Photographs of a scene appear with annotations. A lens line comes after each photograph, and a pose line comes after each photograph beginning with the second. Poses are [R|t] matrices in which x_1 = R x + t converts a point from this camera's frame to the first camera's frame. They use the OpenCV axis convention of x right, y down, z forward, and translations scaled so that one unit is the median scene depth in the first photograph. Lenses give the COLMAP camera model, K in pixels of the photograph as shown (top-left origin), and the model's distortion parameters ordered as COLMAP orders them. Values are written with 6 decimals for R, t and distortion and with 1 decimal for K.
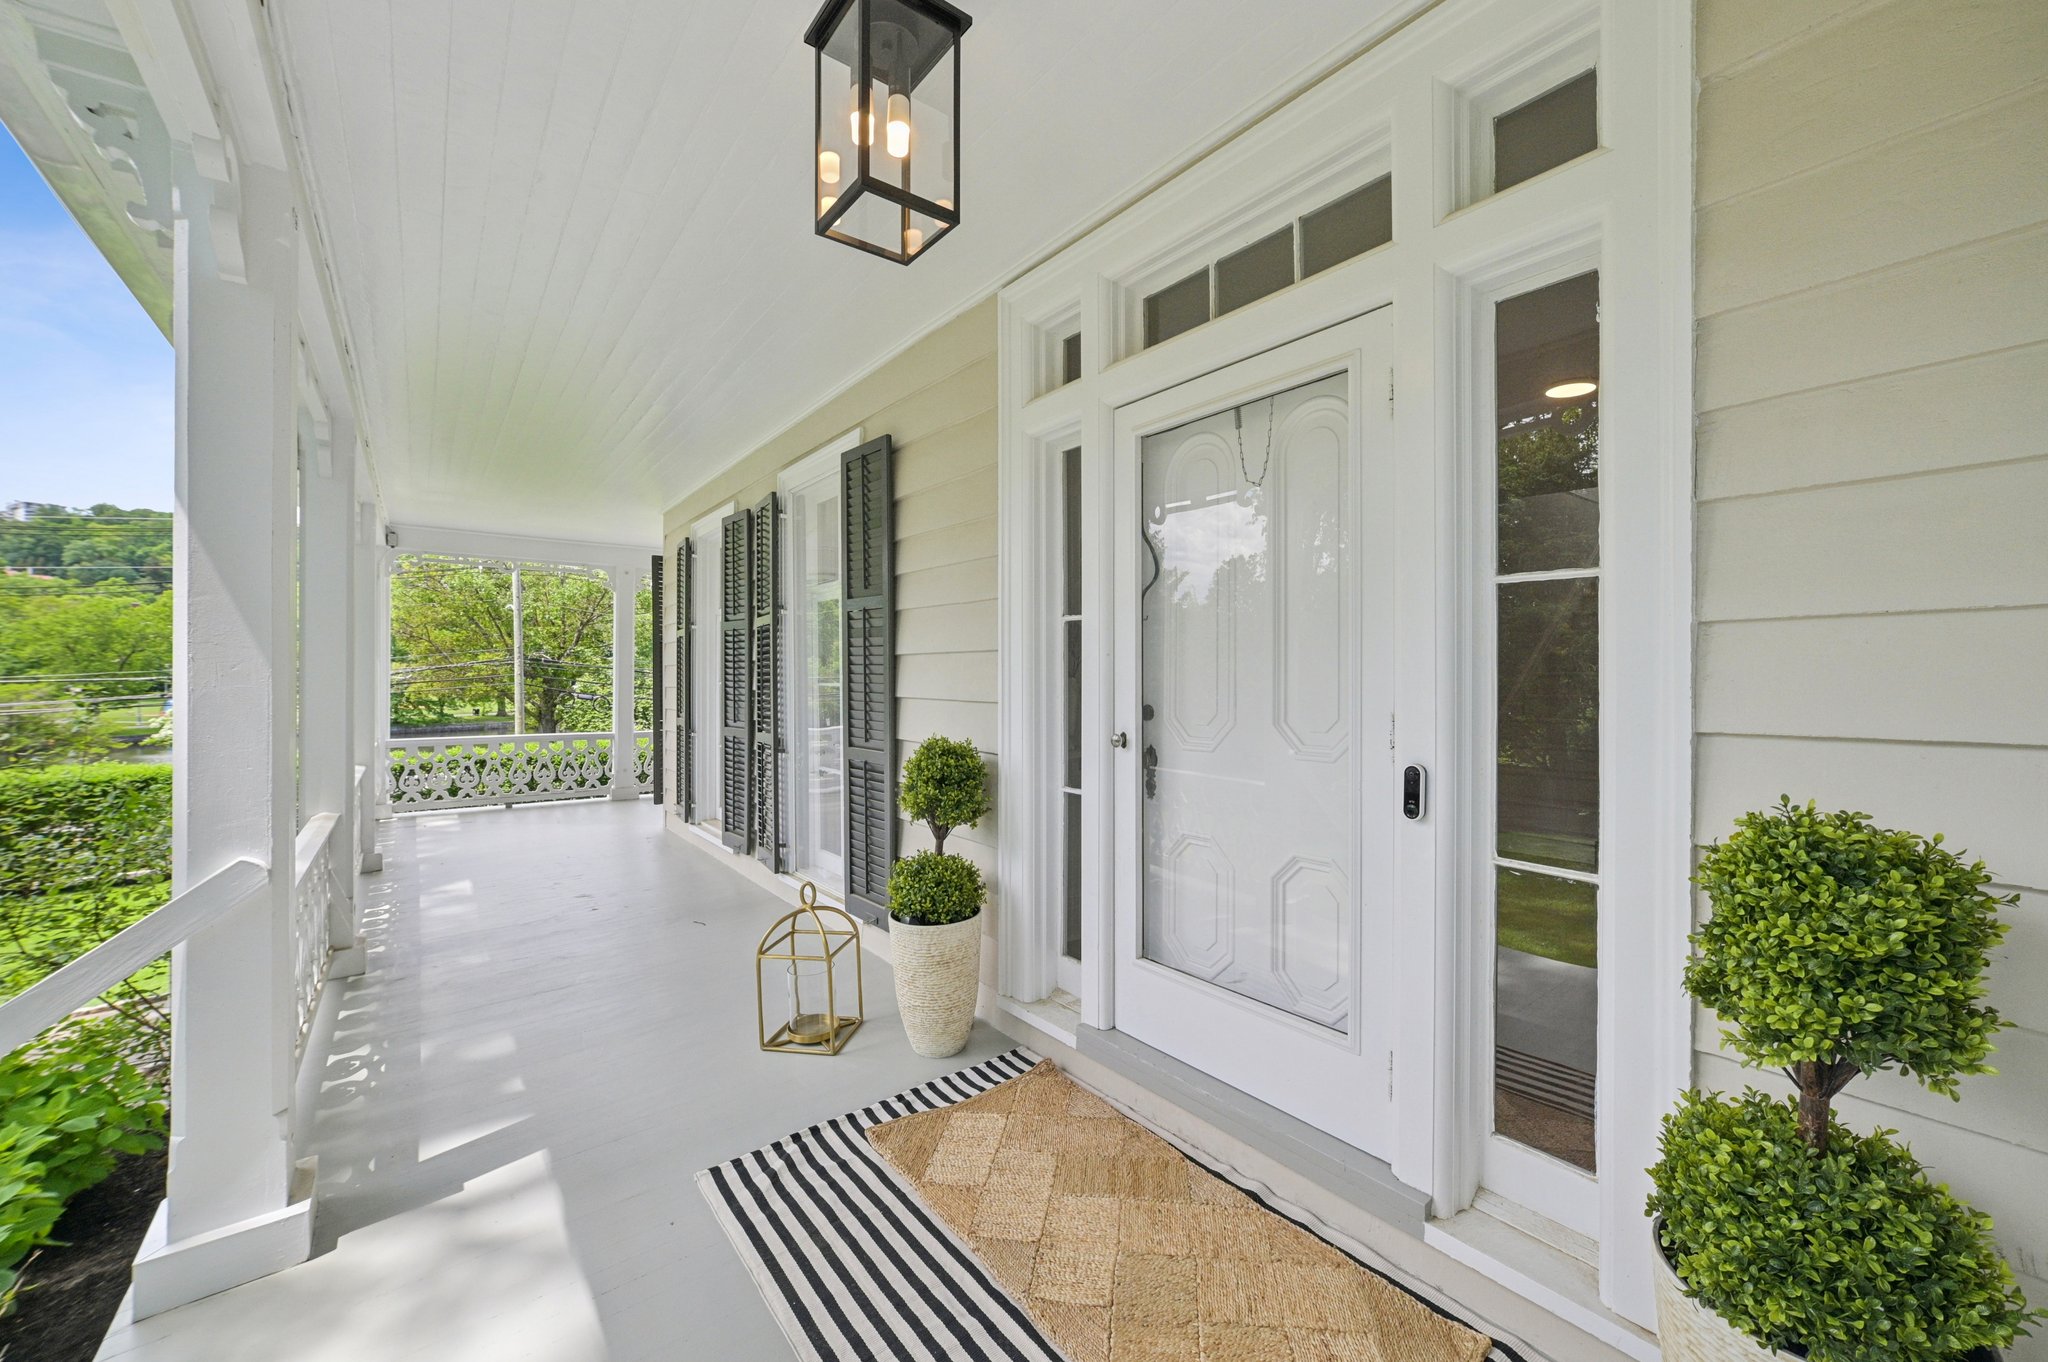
lens RADIAL K [[801.5, 0, 1024.0], [0, 801.5, 681.0], [0, 0, 1]] dist [0.000112, 0.000087]
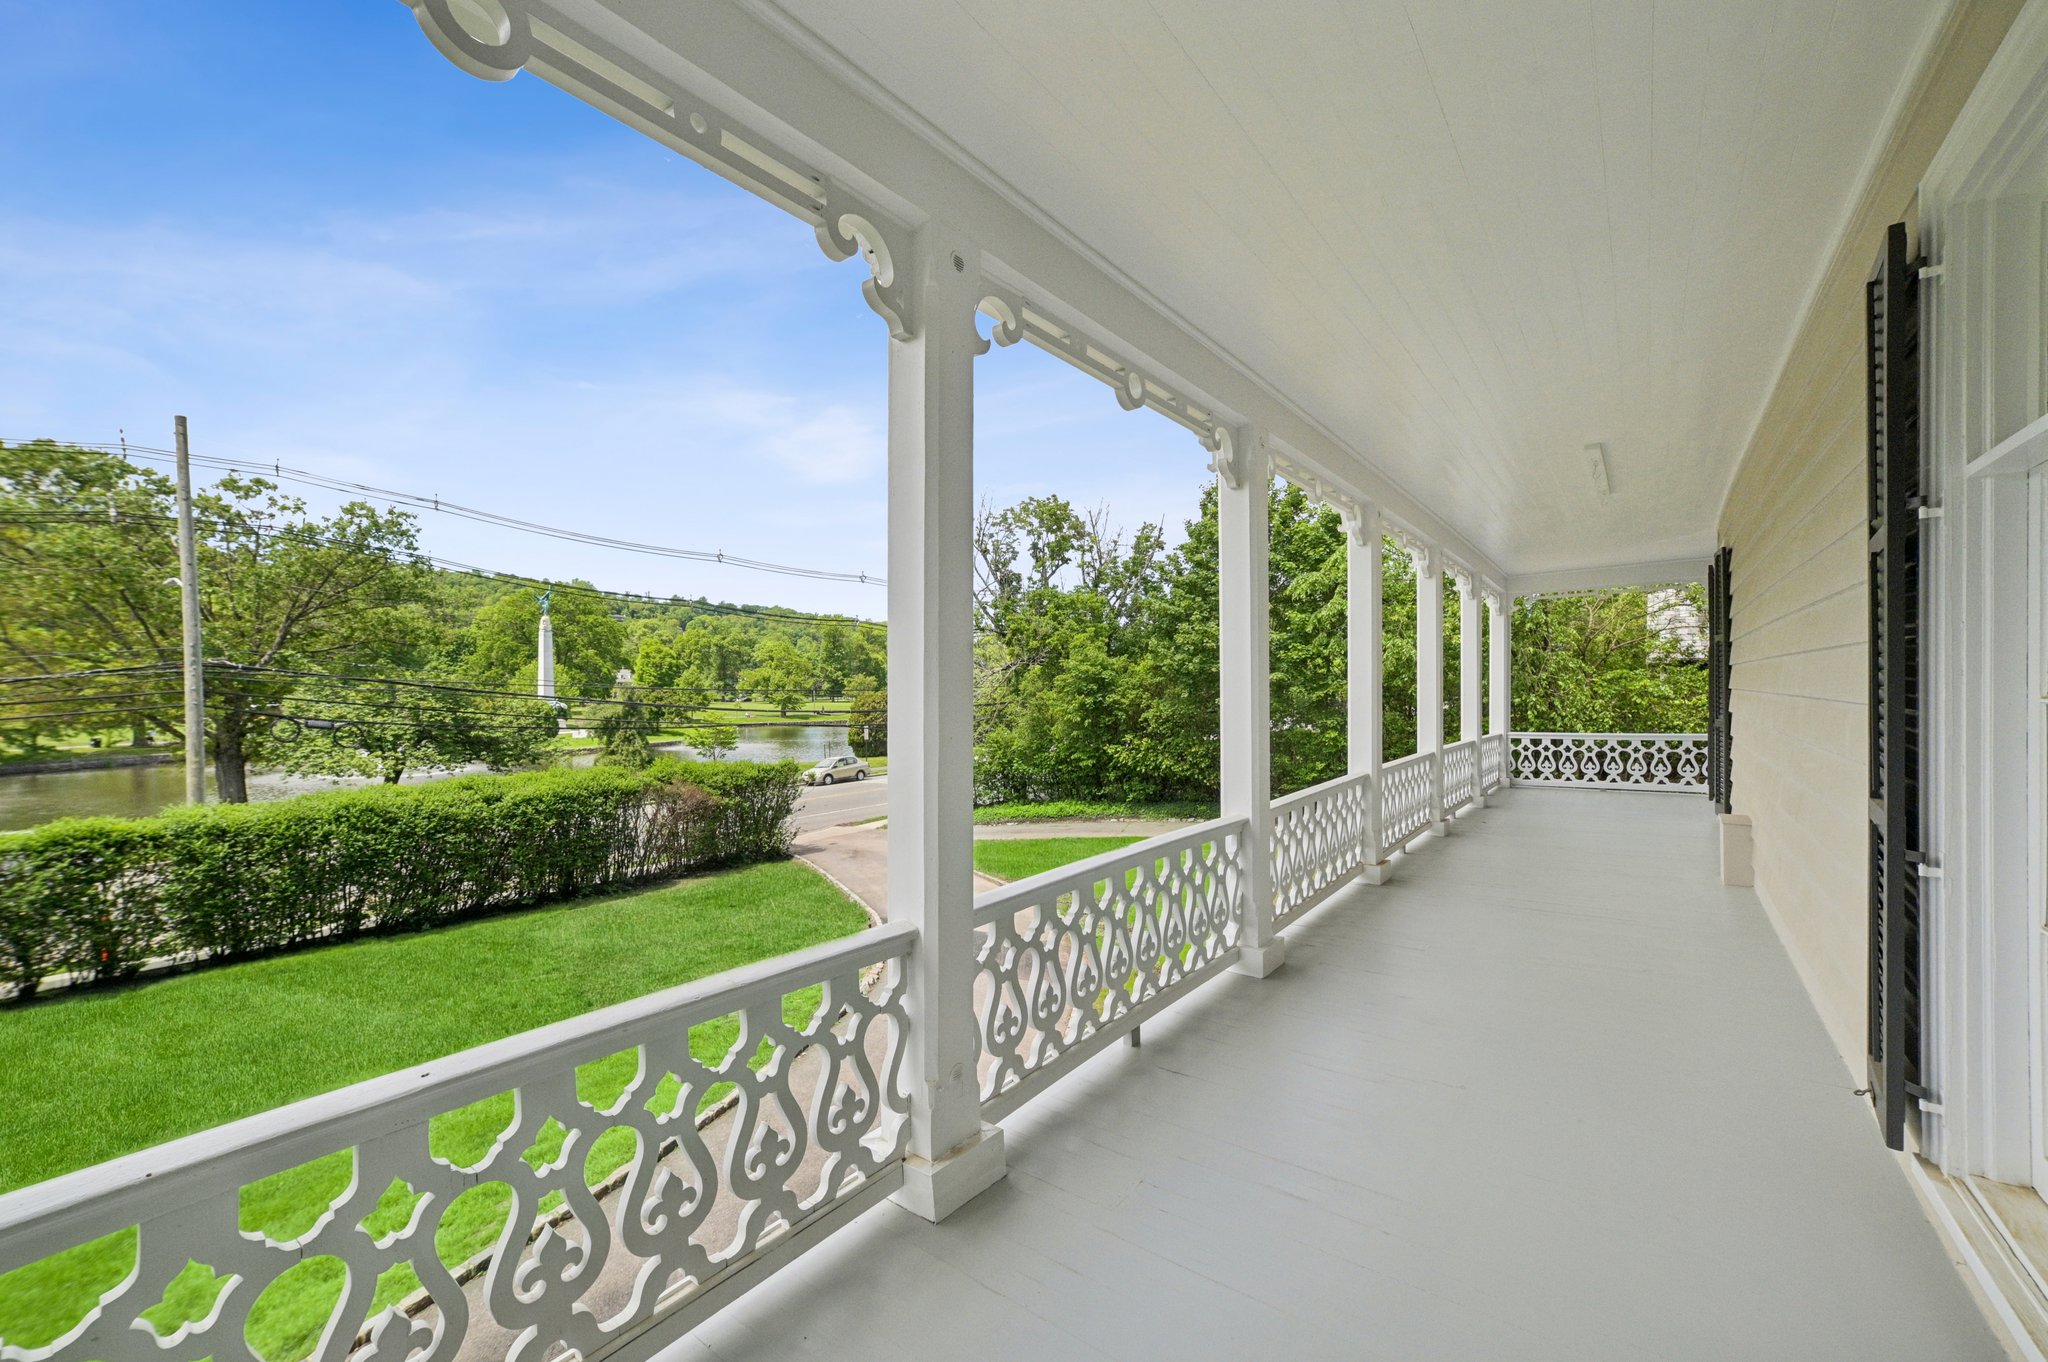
lens RADIAL K [[801.5, 0, 1024.0], [0, 801.5, 681.0], [0, 0, 1]] dist [0.000112, 0.000087]
pose [[0.965513, -0.004255, 0.260322, -0.086096], [0.007810, 0.999890, -0.012624, -0.001379], [-0.260239, 0.014222, 0.965439, 0.114972]]
